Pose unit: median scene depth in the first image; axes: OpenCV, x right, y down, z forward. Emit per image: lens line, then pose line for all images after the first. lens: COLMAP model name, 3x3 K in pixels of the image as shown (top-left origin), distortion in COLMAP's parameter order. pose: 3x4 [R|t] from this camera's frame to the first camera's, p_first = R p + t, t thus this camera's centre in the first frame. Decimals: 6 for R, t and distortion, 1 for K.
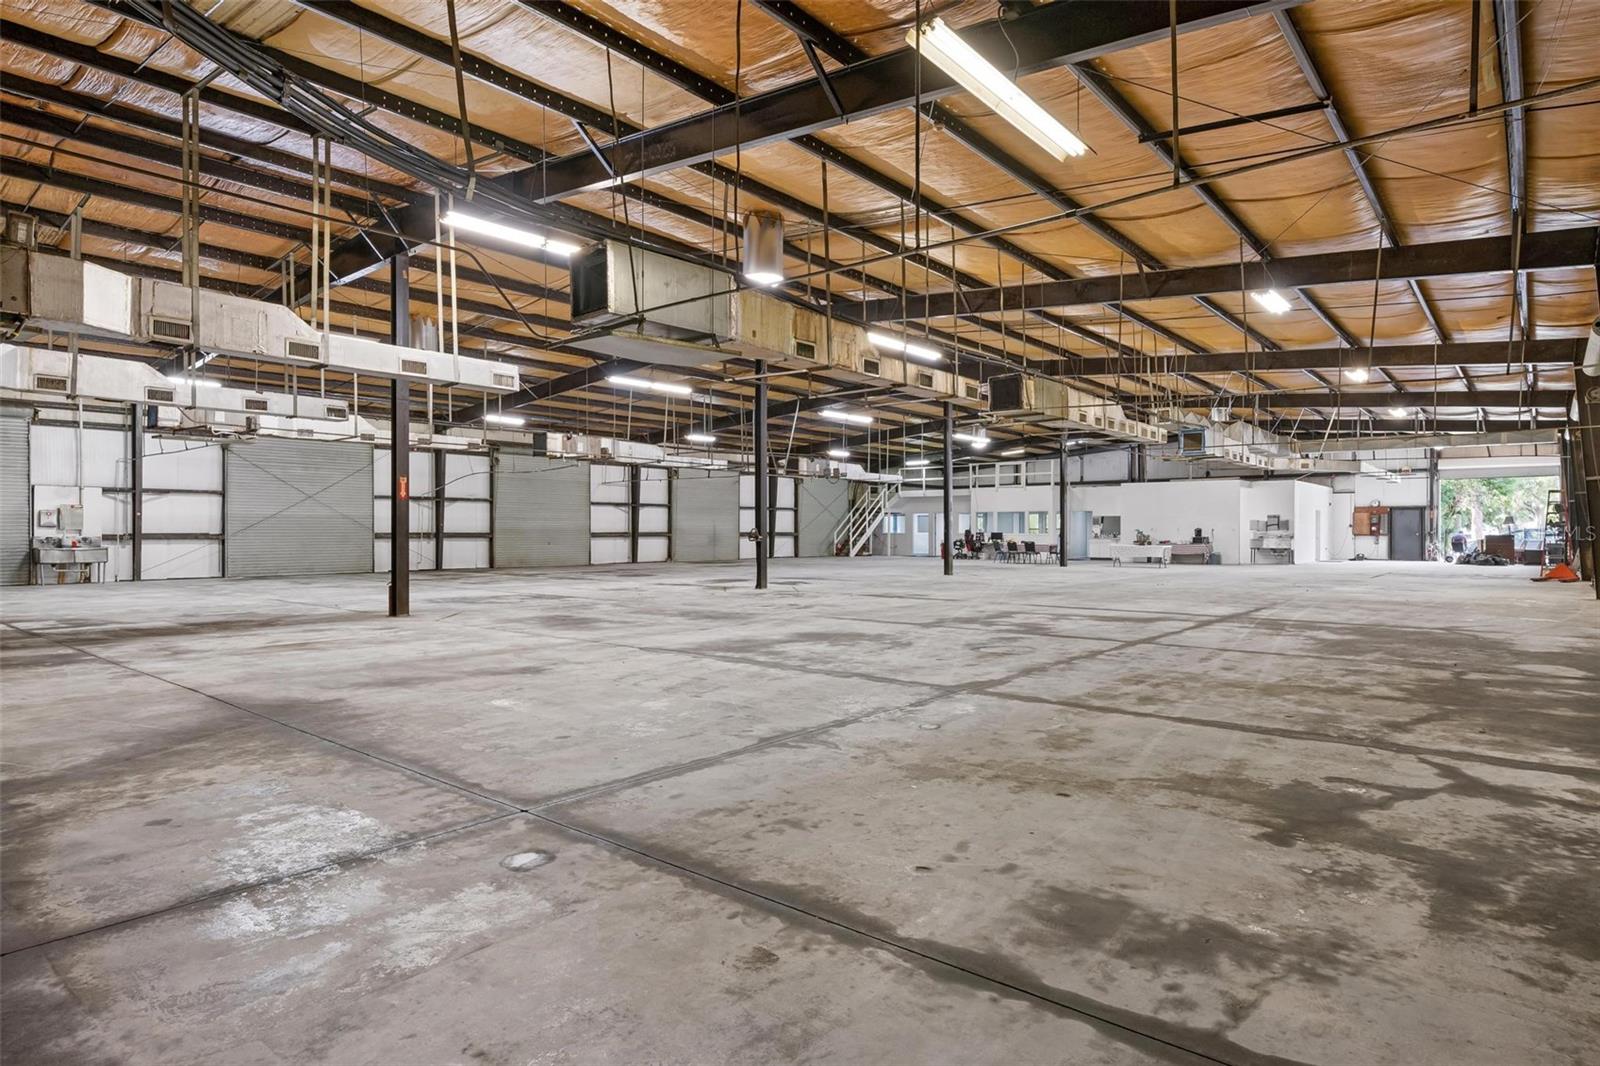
lens RADIAL K [[886.1, 0, 800.0], [0, 886.1, 533.0], [0, 0, 1]] dist [0.002415, 0.000372]
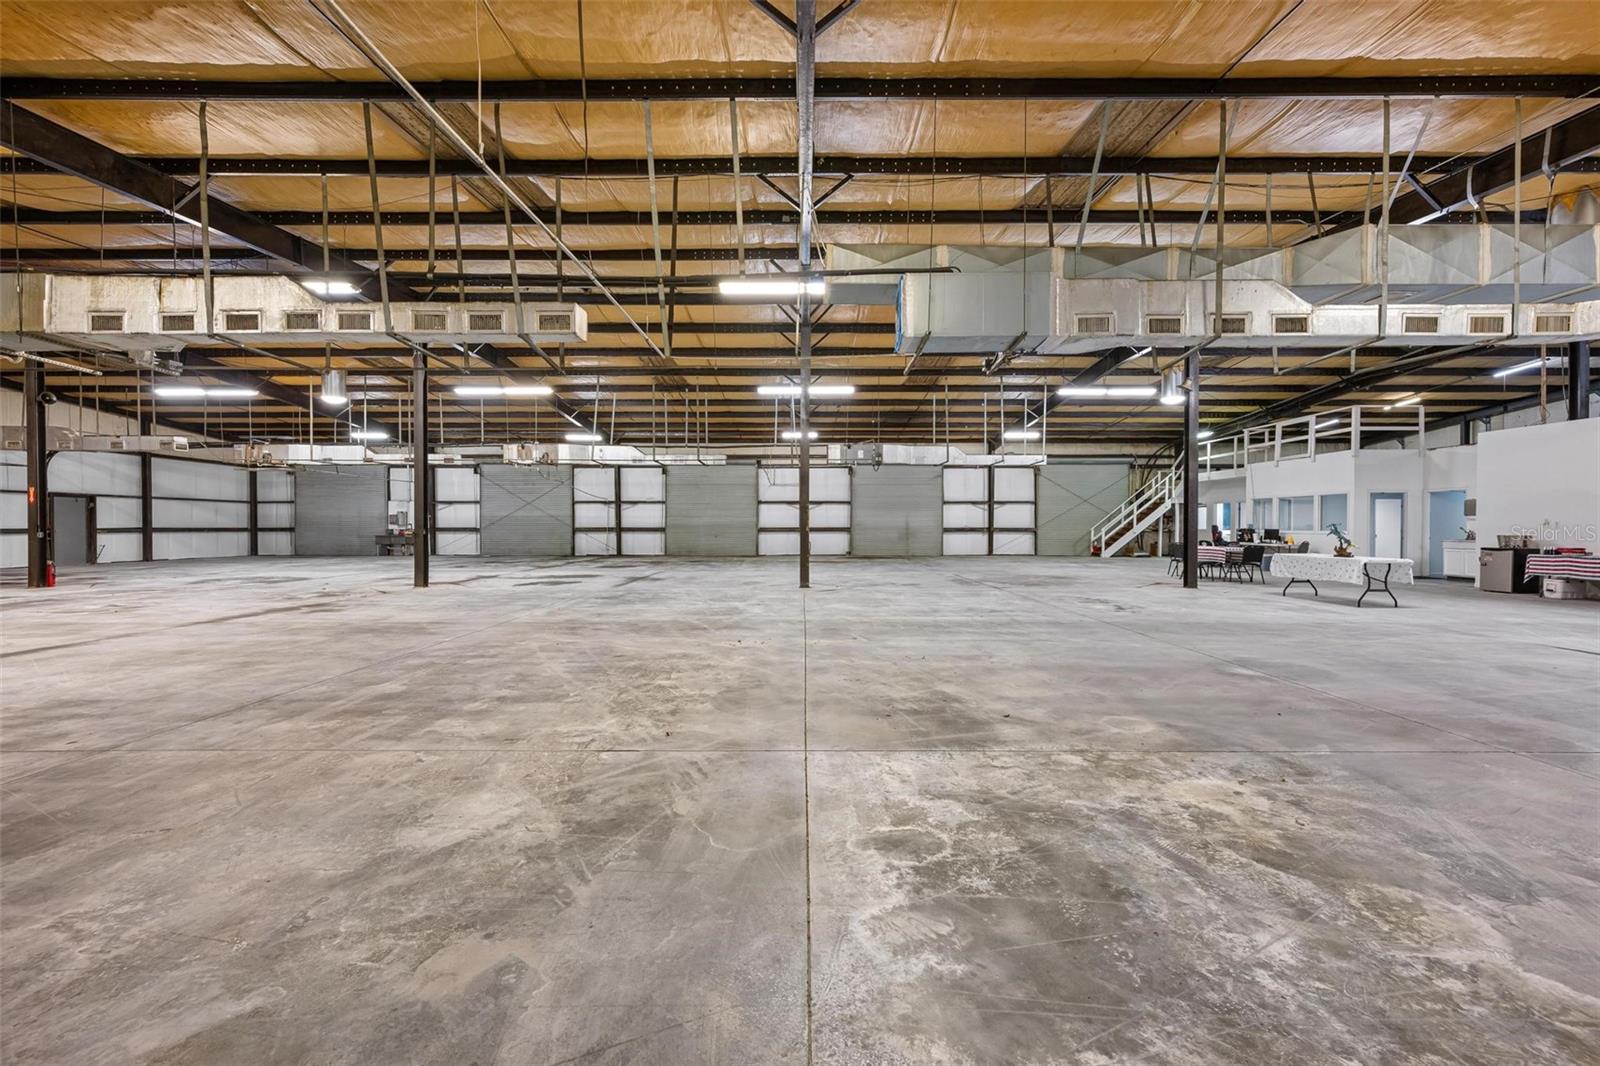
lens RADIAL K [[636.4, 0, 799.0], [0, 636.4, 528.2], [0, 0, 1]] dist [-0.001616, -0.000089]
pose [[0.638412, 0.003010, -0.769689, 0.418089], [-0.002972, 0.999995, 0.001445, -0.001083], [0.769689, 0.001365, 0.638417, 0.495930]]
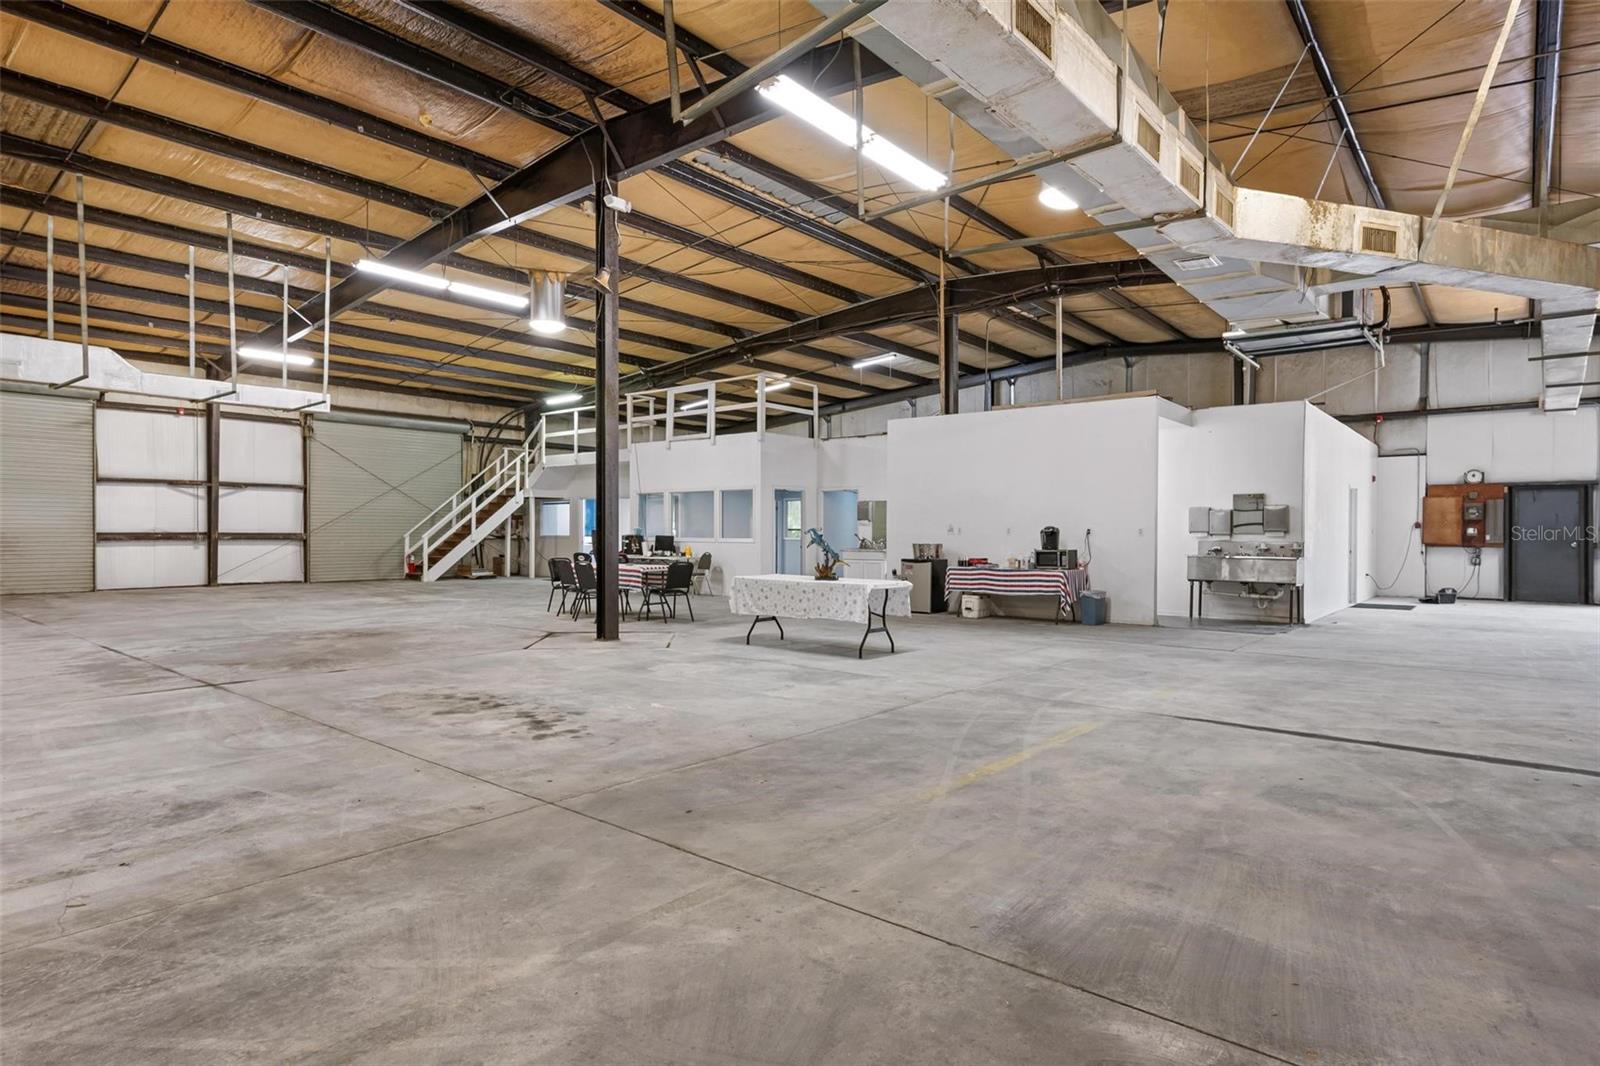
lens RADIAL K [[859.5, 0, 796.9], [0, 859.5, 545.2], [0, 0, 1]] dist [-0.001271, 0.012373]
pose [[0.999983, 0.005031, 0.002821, 0.337044], [-0.005063, 0.999922, 0.011378, -0.001378], [-0.002764, -0.011392, 0.999931, 0.628436]]
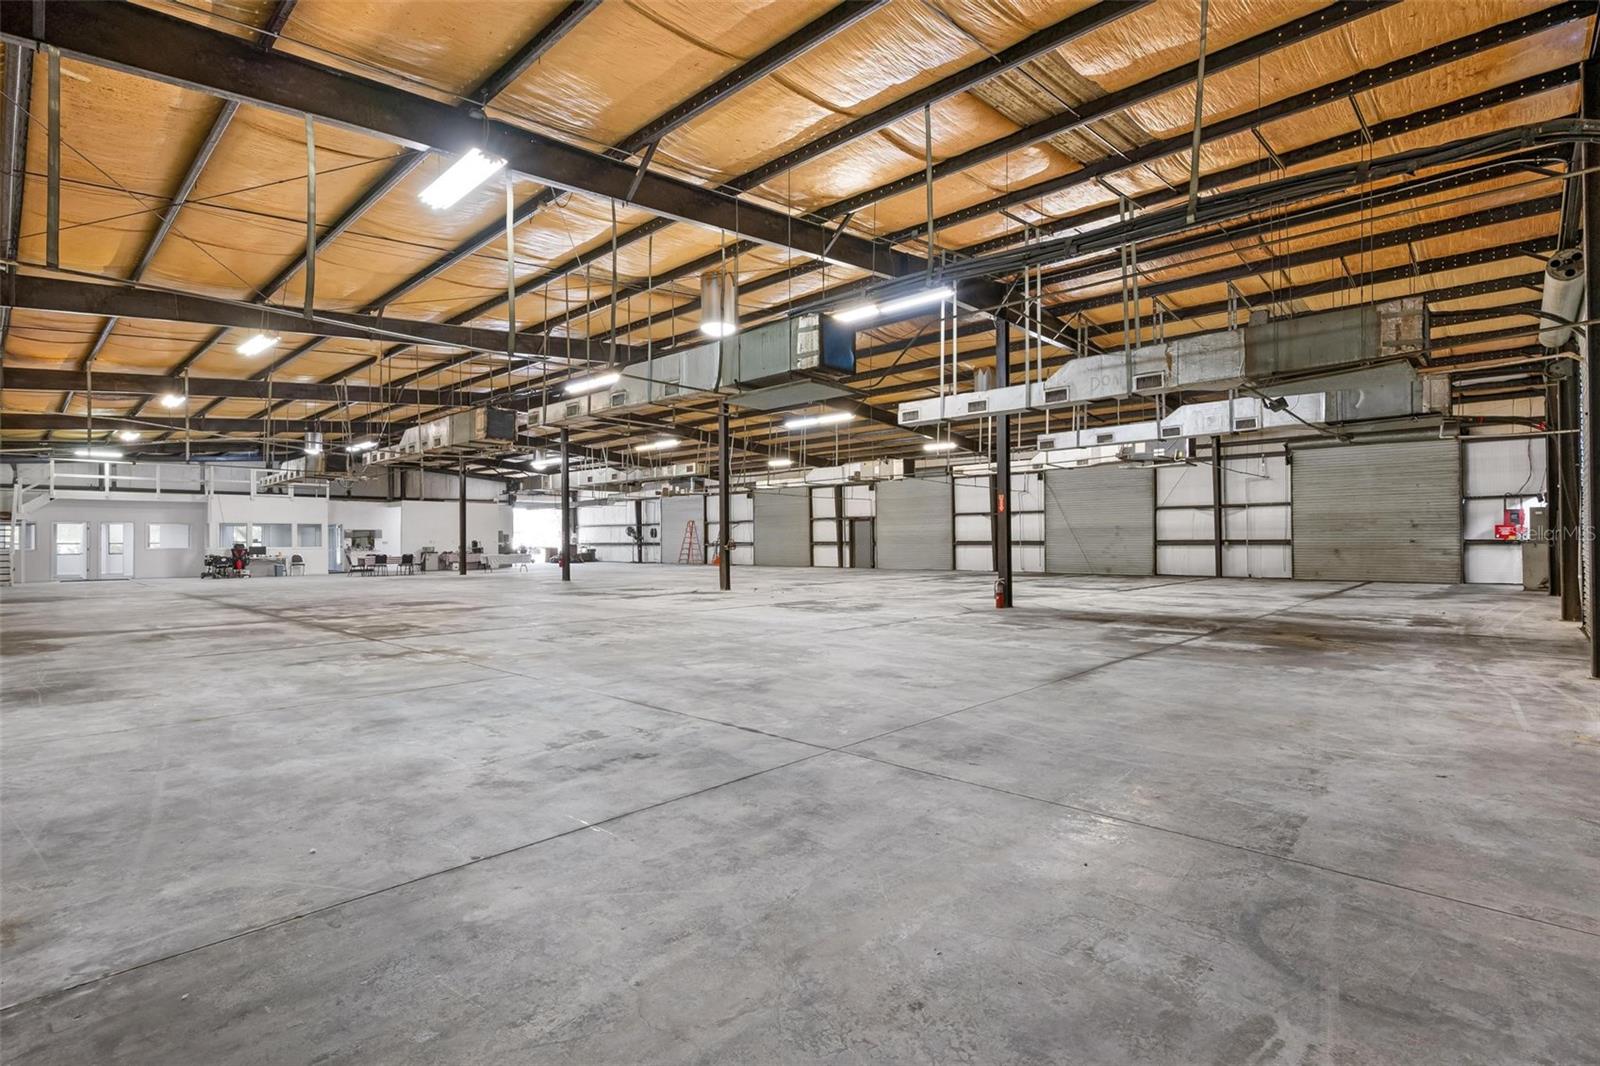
lens RADIAL K [[792.1, 0, 828.2], [0, 792.1, 541.1], [0, 0, 1]] dist [-0.012881, -0.000024]
pose [[-0.059256, 0.002057, -0.998241, 0.731306], [0.003185, 0.999993, 0.001872, -0.002646], [0.998238, -0.003068, -0.059262, 0.870300]]
